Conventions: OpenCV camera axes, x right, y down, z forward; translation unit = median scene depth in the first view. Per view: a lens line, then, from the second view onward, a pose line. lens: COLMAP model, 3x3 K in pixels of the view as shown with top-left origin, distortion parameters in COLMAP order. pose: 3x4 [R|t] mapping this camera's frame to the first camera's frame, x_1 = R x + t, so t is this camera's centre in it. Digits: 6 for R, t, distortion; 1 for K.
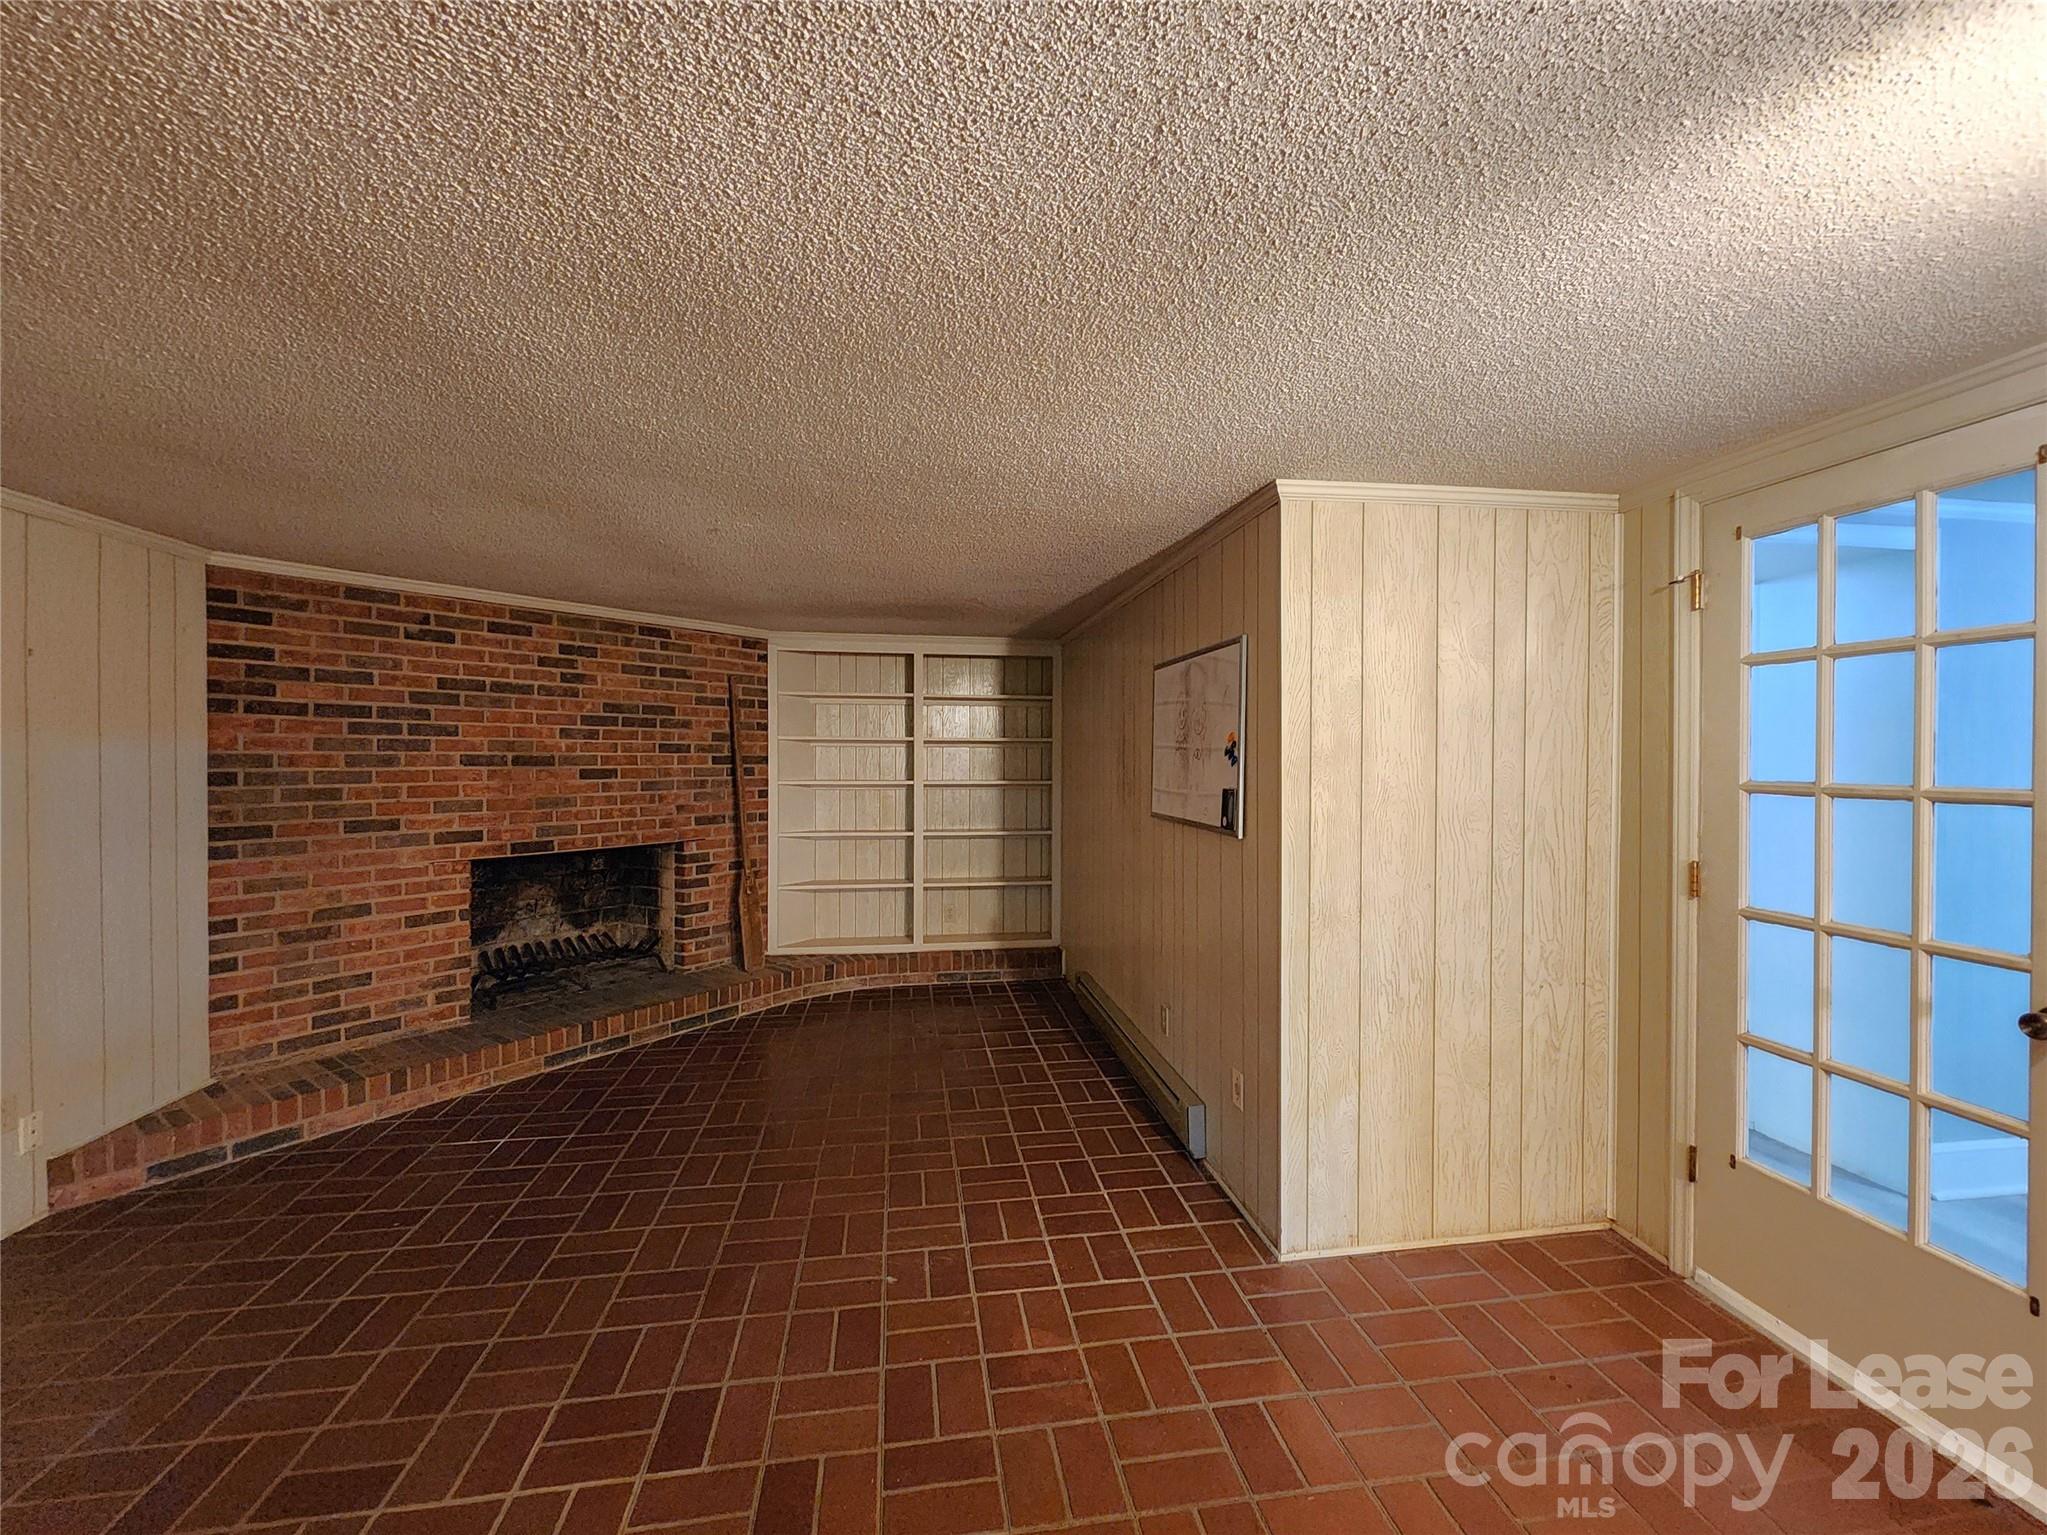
lens RADIAL K [[836.6, 0, 1033.9], [0, 836.6, 771.1], [0, 0, 1]] dist [0.002044, 0.000642]
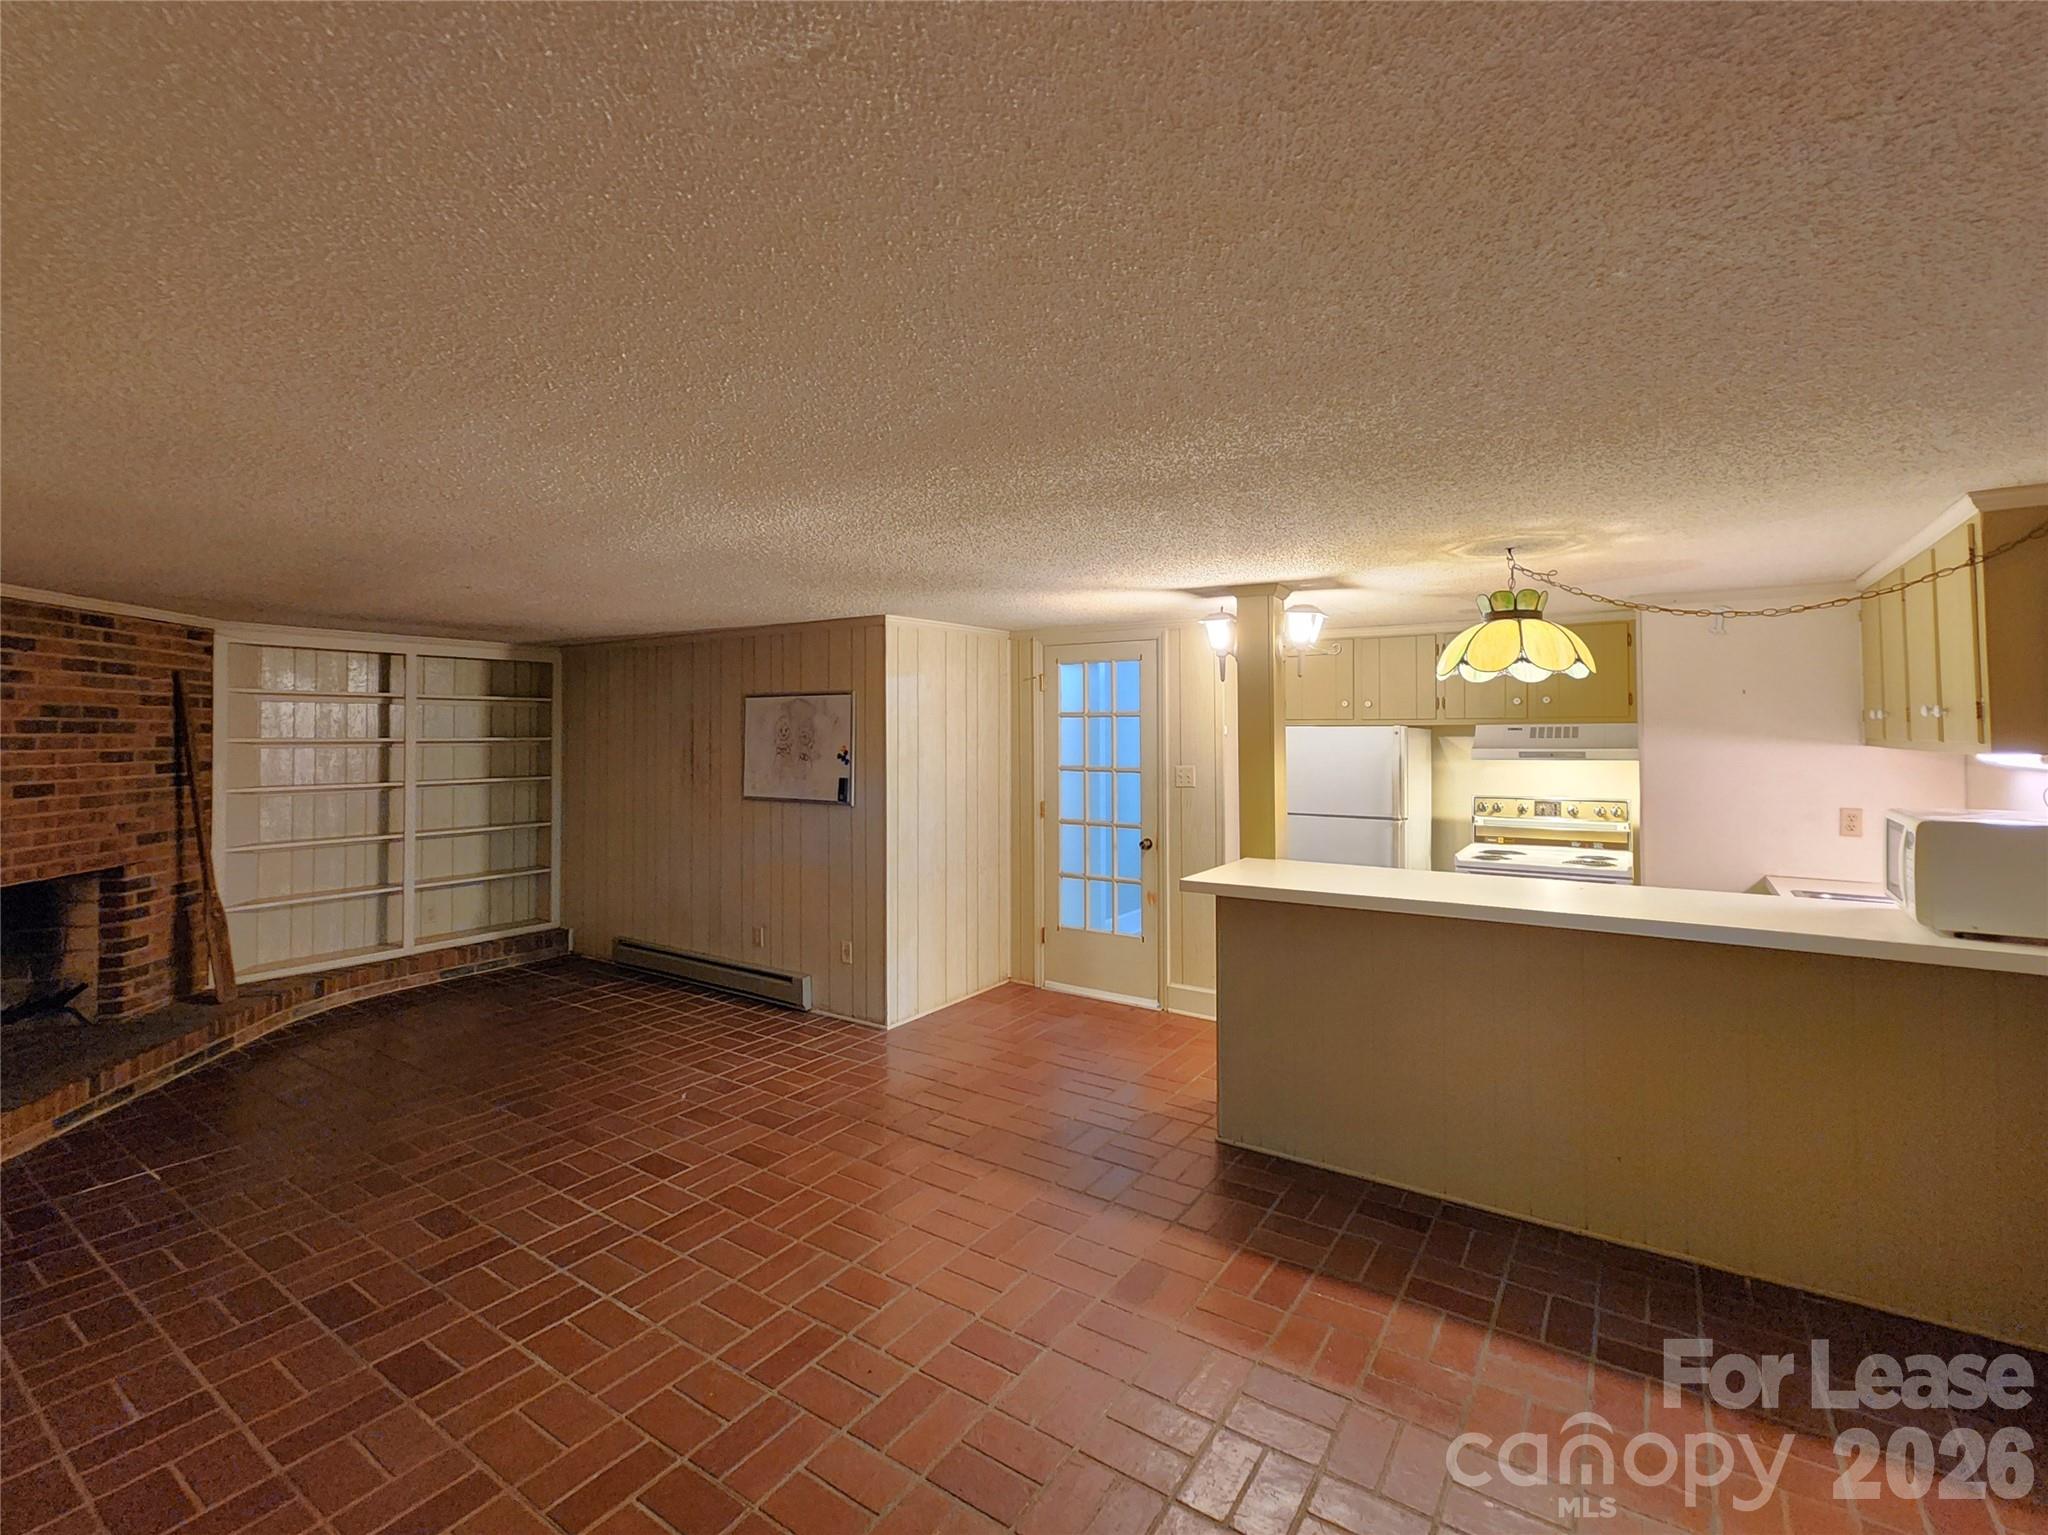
lens RADIAL K [[846.7, 0, 1035.2], [0, 846.7, 758.4], [0, 0, 1]] dist [0.001931, 0.000171]
pose [[0.700699, -0.025697, 0.712994, -0.397376], [0.019676, 0.999667, 0.016692, -0.021850], [-0.713186, 0.002332, 0.700971, -0.275255]]
